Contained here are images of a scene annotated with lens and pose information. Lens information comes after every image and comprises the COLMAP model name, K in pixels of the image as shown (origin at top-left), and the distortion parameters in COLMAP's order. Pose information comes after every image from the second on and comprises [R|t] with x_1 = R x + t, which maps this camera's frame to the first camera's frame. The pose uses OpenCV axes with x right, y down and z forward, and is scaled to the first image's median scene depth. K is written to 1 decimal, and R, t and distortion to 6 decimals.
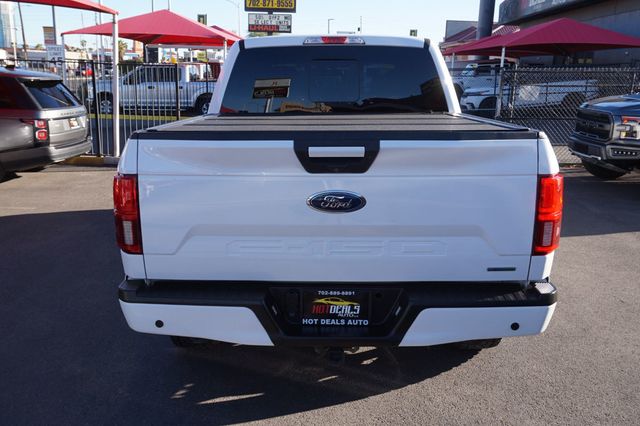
lens RADIAL K [[563.6, 0, 320.0], [0, 563.6, 213.0], [0, 0, 1]] dist [0.004339, -0.002695]
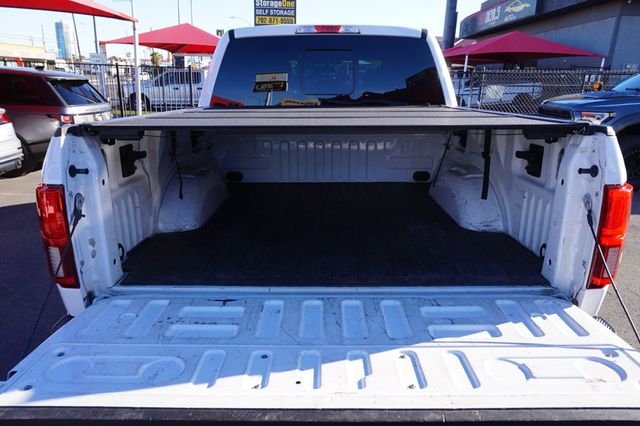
lens RADIAL K [[436.4, 0, 320.0], [0, 436.4, 213.0], [0, 0, 1]] dist [-0.032917, 0.021239]
pose [[0.999963, -0.001881, 0.008448, 0.002310], [0.001401, 0.998407, 0.056408, -0.018253], [-0.008541, -0.056394, 0.998372, 0.124302]]
